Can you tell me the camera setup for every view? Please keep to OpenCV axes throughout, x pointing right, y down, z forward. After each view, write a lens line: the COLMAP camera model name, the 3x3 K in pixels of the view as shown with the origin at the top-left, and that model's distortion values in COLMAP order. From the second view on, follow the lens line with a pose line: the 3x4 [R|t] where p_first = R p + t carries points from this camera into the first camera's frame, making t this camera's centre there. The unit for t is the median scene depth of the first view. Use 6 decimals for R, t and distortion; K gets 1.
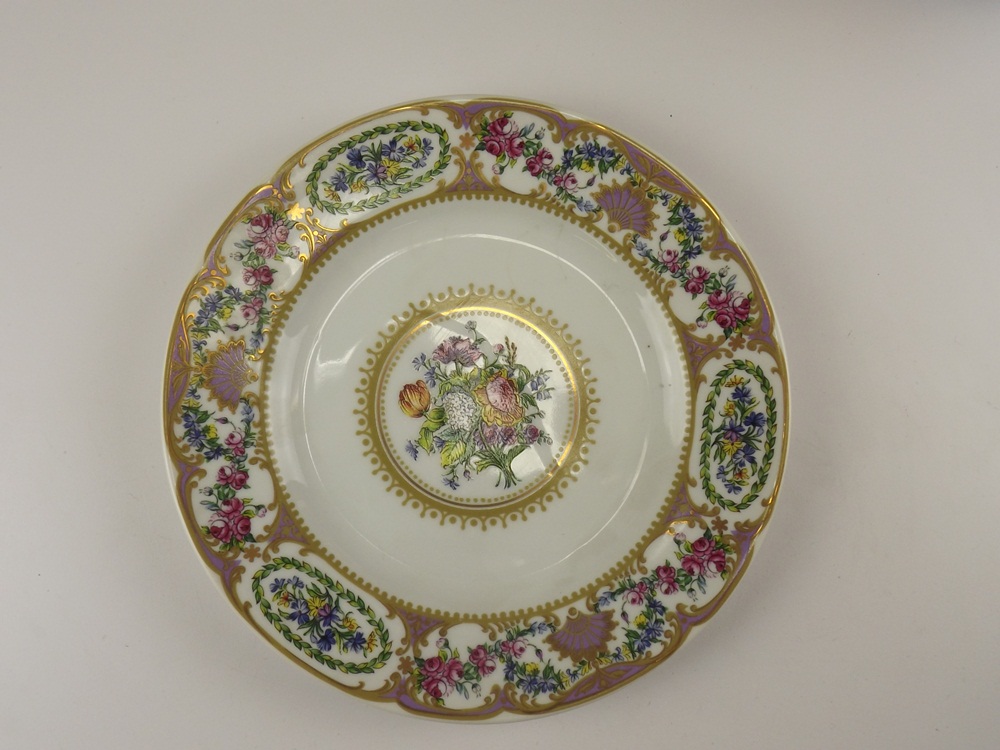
lens RADIAL K [[1033.5, 0, 501.3], [0, 1033.5, 395.4], [0, 0, 1]] dist [-0.018717, -0.012190]
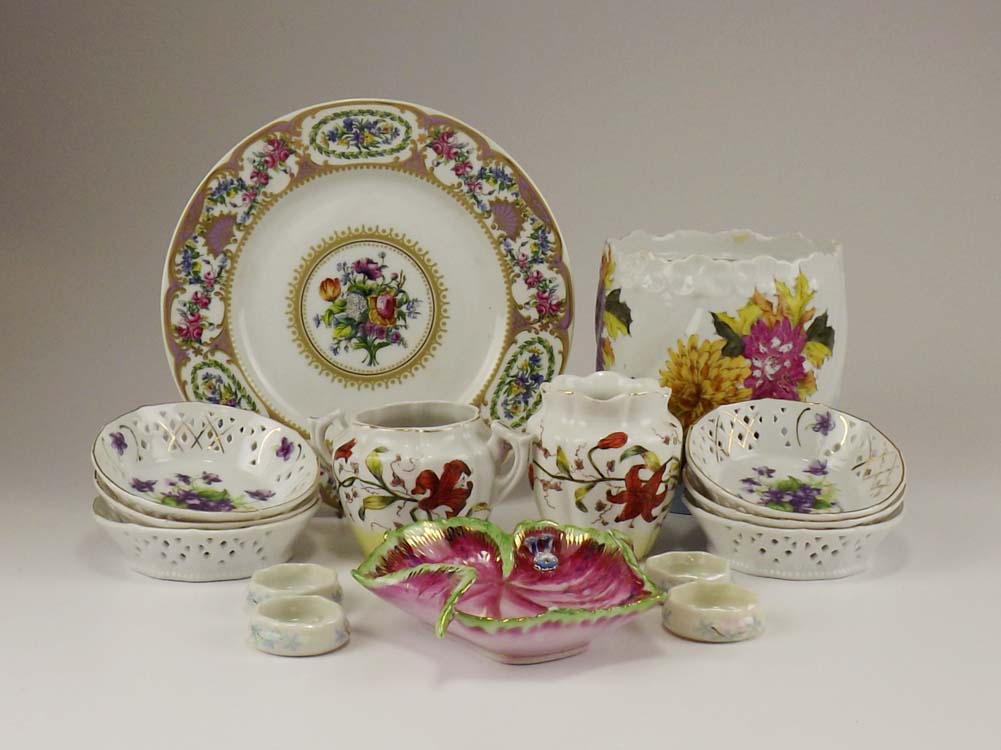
lens RADIAL K [[1034.5, 0, 501.8], [0, 1034.5, 395.5], [0, 0, 1]] dist [-0.018717, -0.012190]
pose [[0.927933, 0.328688, 0.175795, -0.066445], [-0.345238, 0.935682, 0.072872, -0.047433], [-0.140536, -0.128311, 0.981726, -0.516786]]
